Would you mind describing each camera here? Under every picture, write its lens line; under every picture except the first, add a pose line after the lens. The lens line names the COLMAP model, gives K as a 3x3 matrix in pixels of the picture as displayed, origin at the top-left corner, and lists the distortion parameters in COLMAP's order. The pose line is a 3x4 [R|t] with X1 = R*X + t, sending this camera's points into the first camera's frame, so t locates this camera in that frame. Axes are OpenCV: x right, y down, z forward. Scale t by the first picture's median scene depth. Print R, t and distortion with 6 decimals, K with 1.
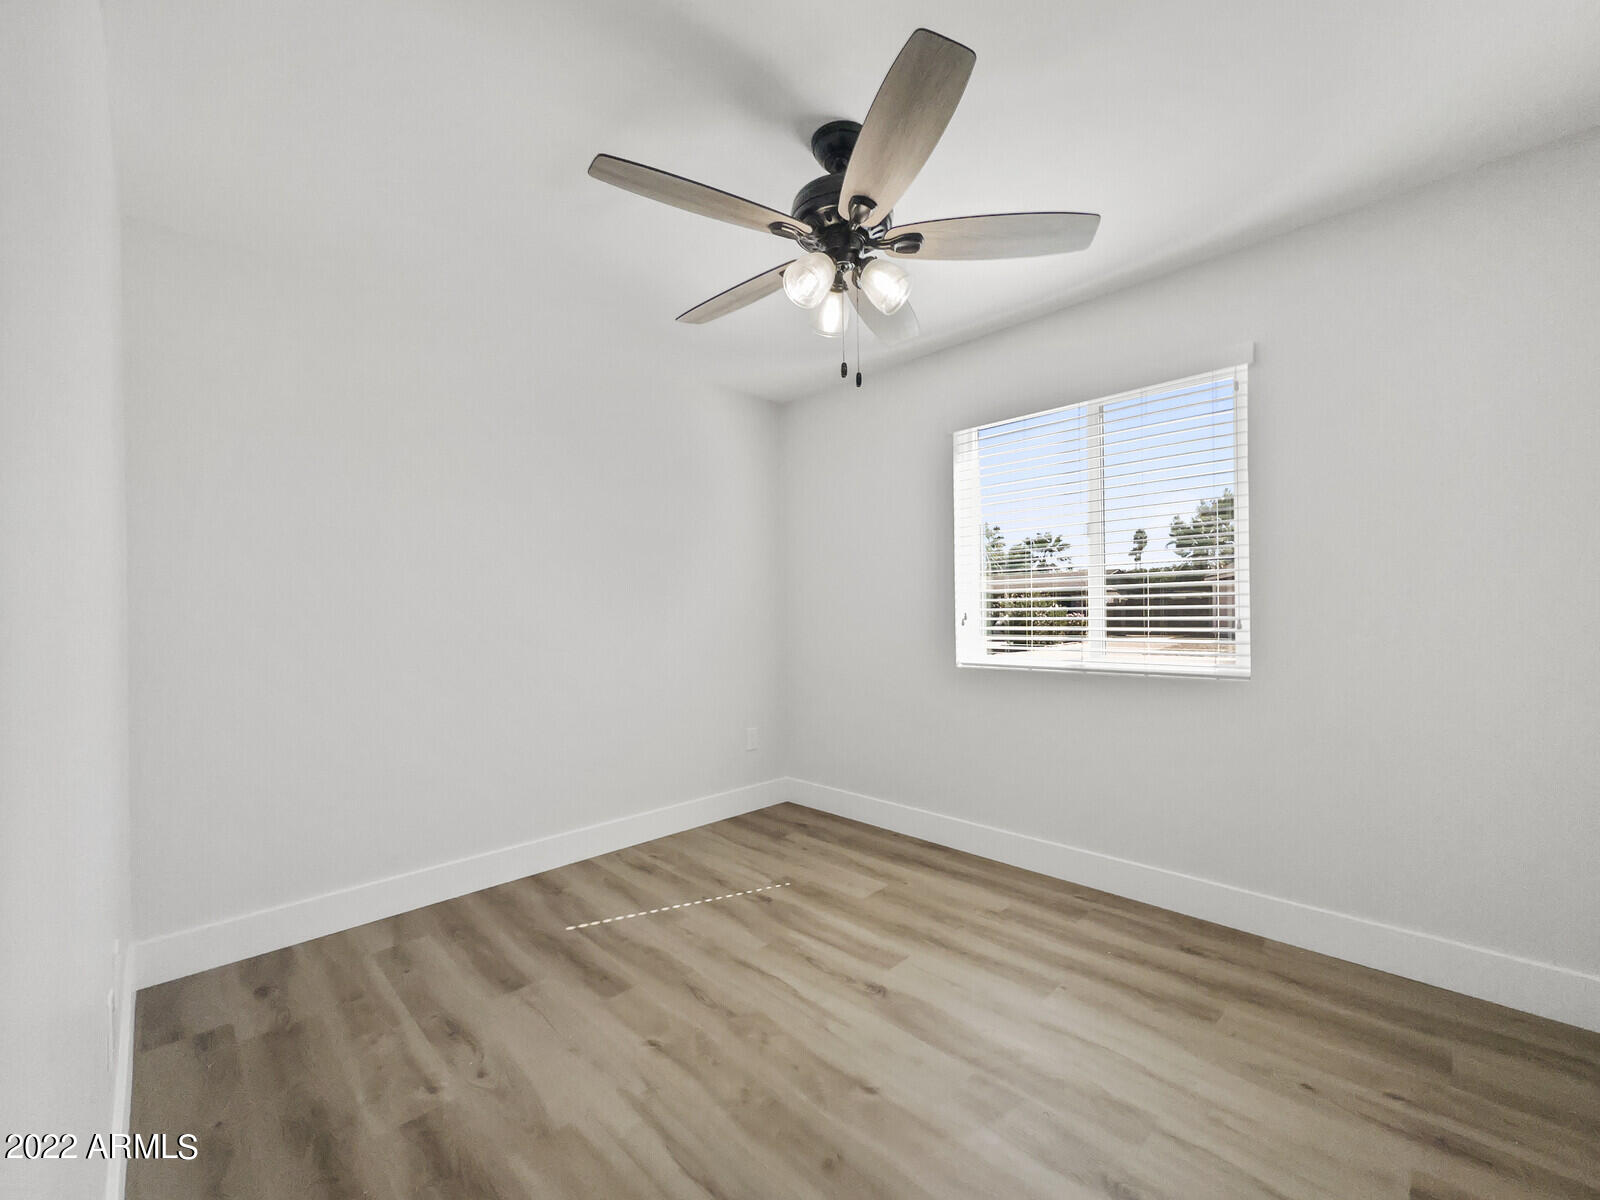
lens RADIAL K [[646.3, 0, 800.2], [0, 646.3, 606.3], [0, 0, 1]] dist [-0.003476, 0.001907]
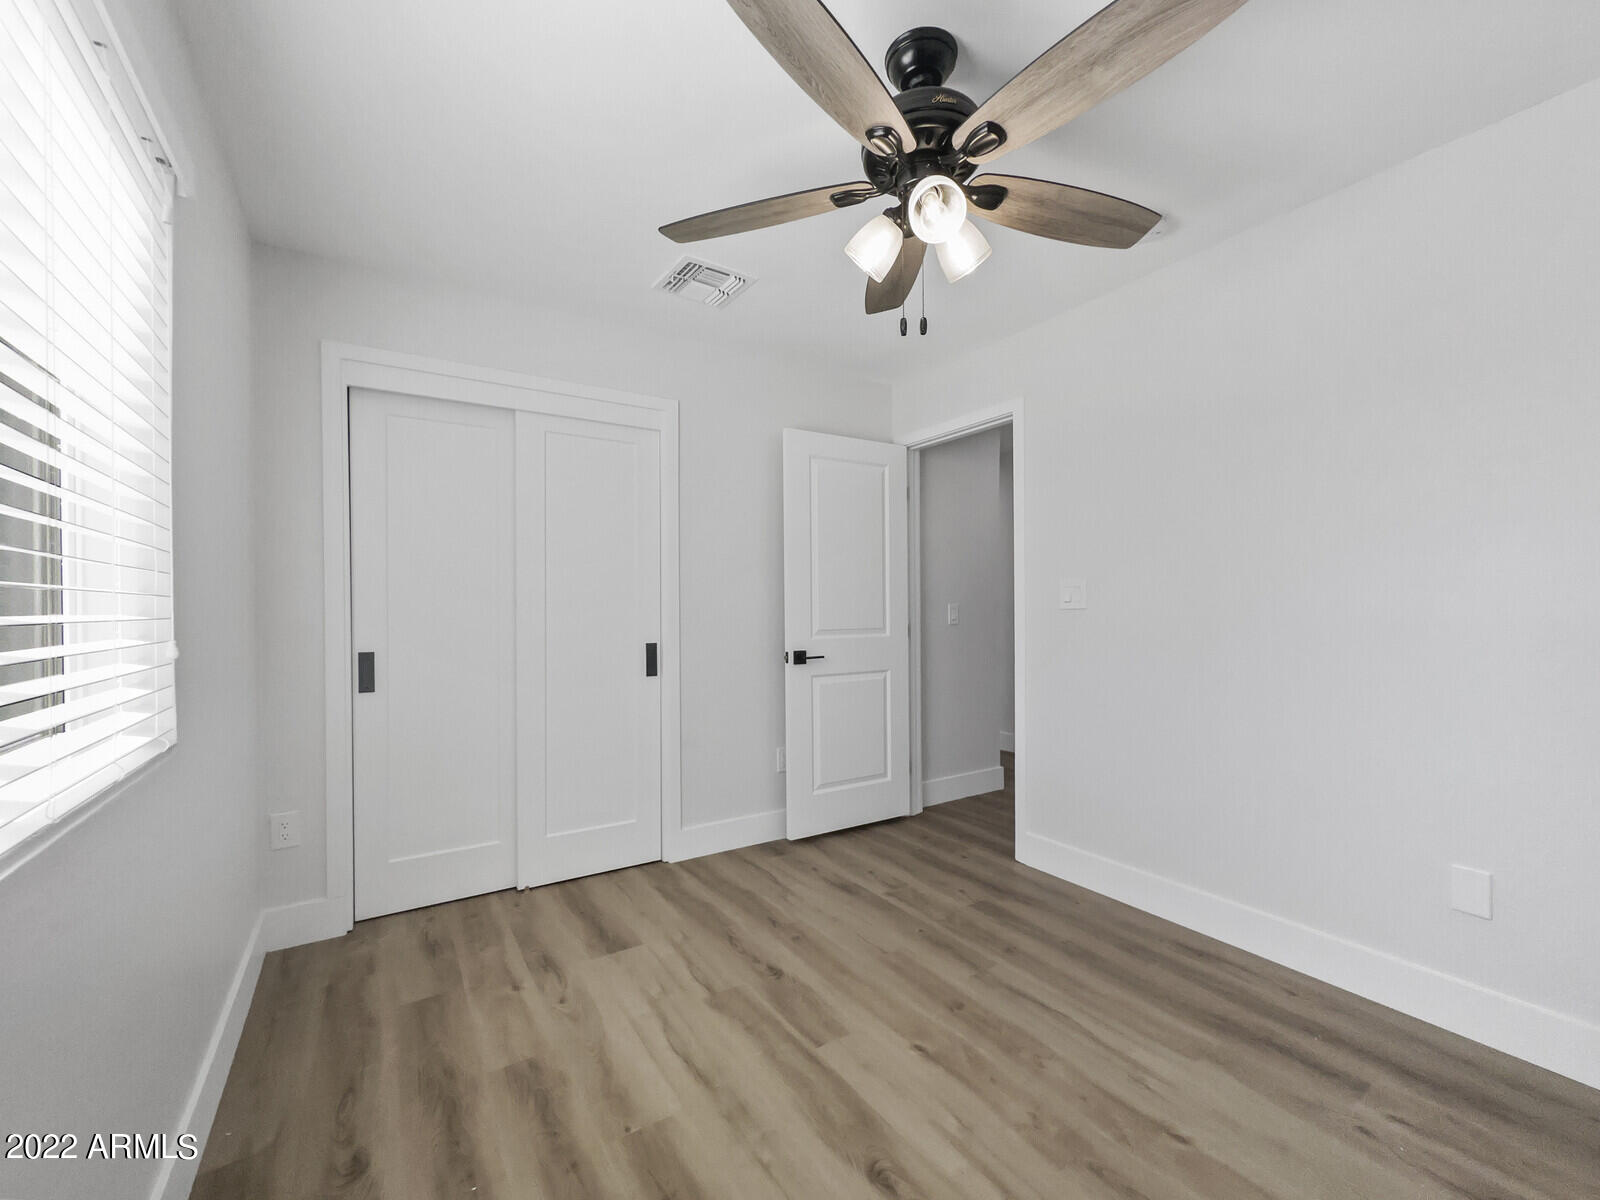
lens RADIAL K [[646.3, 0, 801.0], [0, 646.3, 607.9], [0, 0, 1]] dist [-0.003476, 0.001907]
pose [[-0.978098, 0.019745, 0.207204, 0.063377], [0.015098, 0.999598, -0.023985, 0.021224], [-0.207594, -0.020332, -0.978004, 2.102804]]
